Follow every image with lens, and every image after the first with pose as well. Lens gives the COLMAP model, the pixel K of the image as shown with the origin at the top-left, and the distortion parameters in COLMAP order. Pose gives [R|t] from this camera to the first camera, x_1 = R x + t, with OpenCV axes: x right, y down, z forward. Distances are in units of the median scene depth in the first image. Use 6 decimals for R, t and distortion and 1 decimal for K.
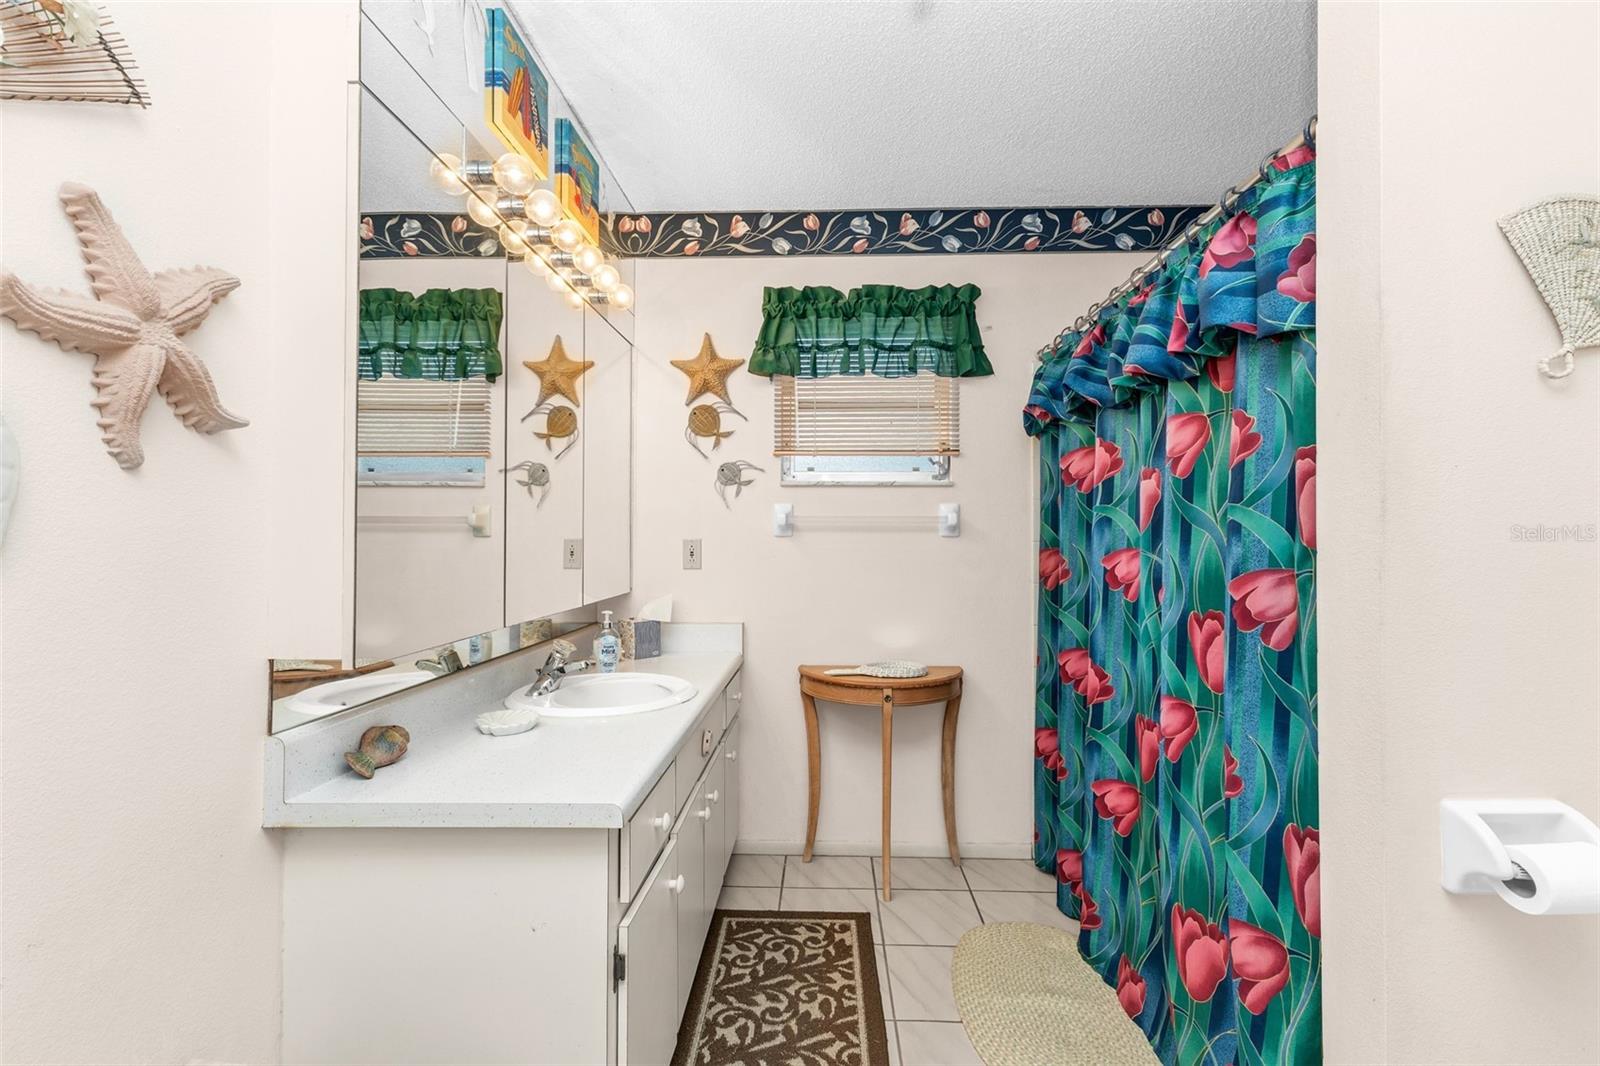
lens RADIAL K [[688.3, 0, 799.1], [0, 688.3, 525.5], [0, 0, 1]] dist [0.007003, 0.000426]
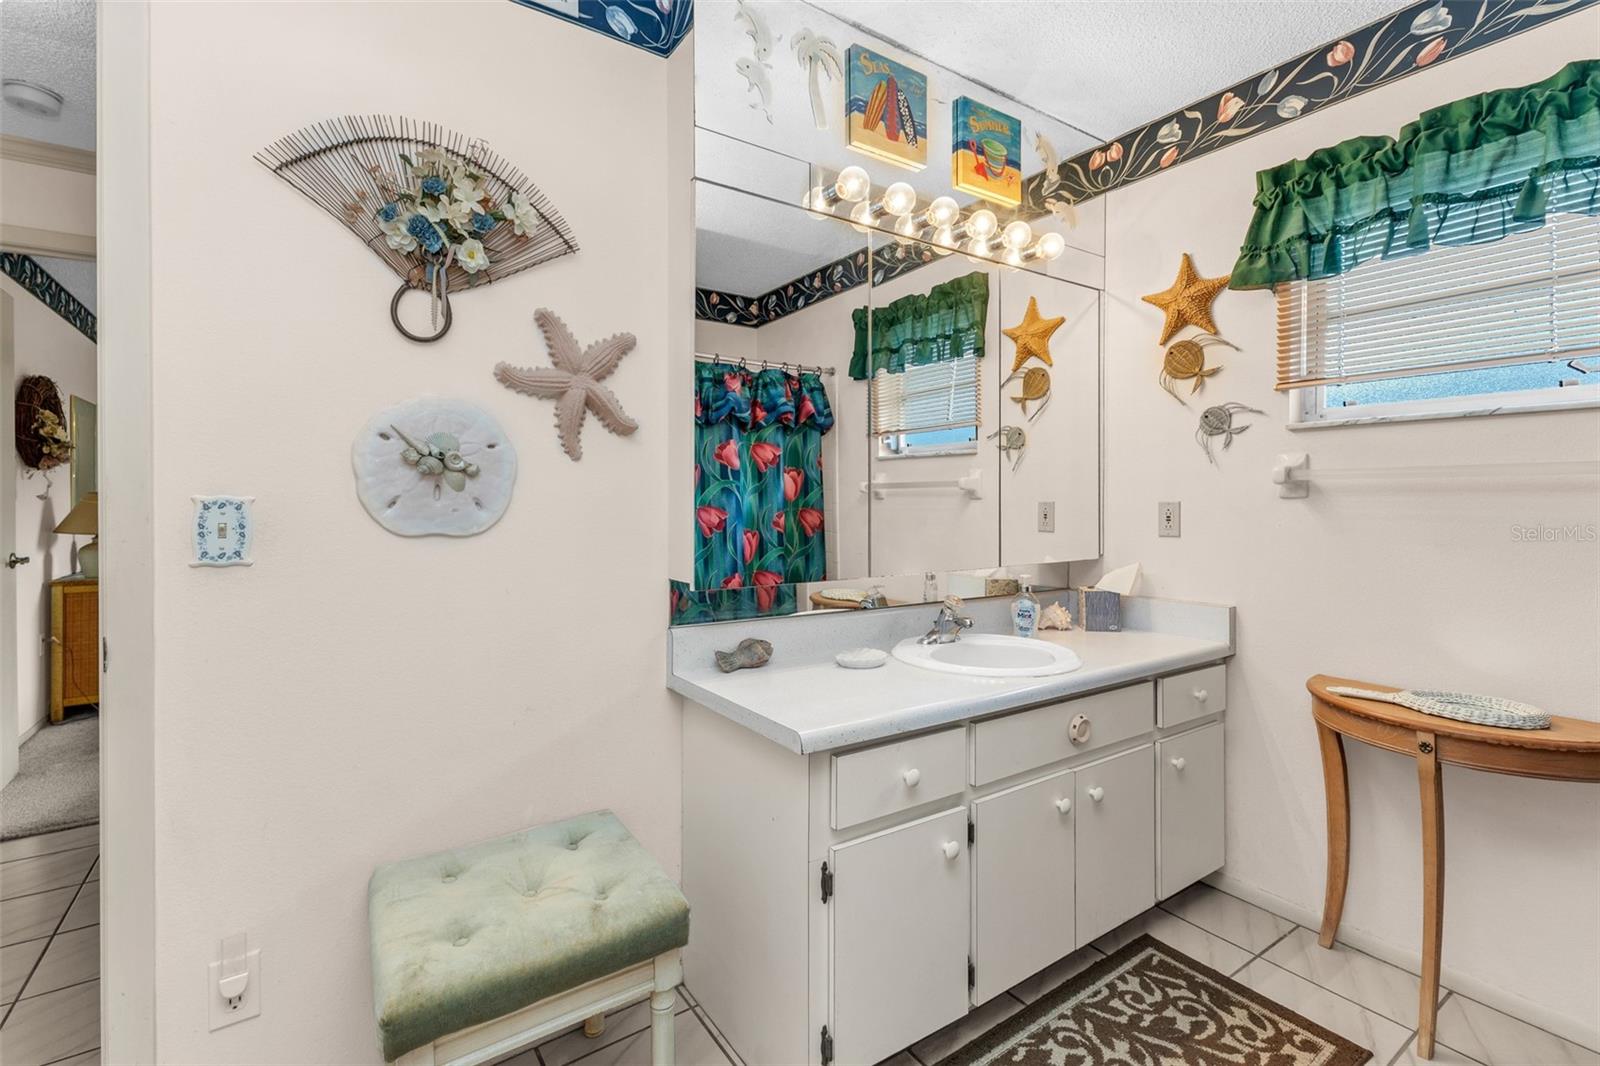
lens RADIAL K [[701.3, 0, 827.2], [0, 701.3, 500.1], [0, 0, 1]] dist [0.002945, -0.000089]
pose [[0.605656, -0.000572, -0.795727, 0.337529], [0.012782, 0.999878, 0.009010, 0.005578], [0.795624, -0.015628, 0.605589, 0.169319]]
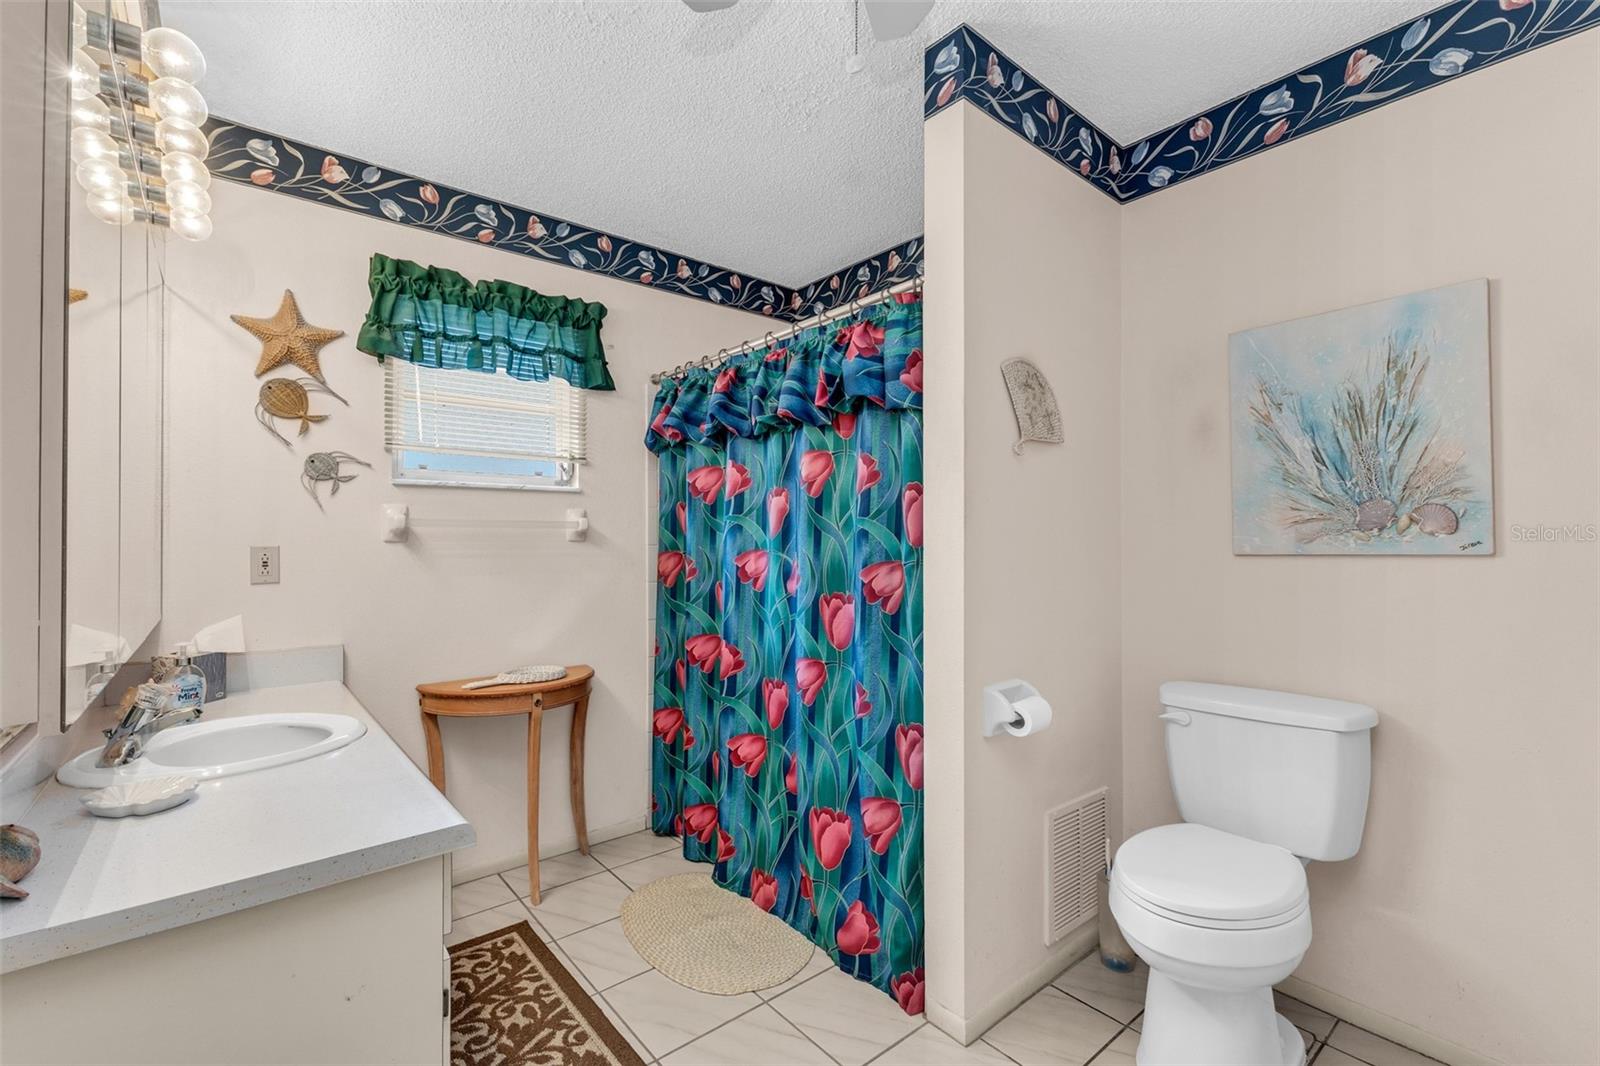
lens RADIAL K [[698.1, 0, 800.0], [0, 698.1, 533.0], [0, 0, 1]] dist [0.007347, 0.000403]
pose [[0.748250, 0.002537, 0.663412, -0.280455], [-0.005368, 0.999983, 0.002230, -0.000593], [-0.663395, -0.005229, 0.748251, -0.013333]]
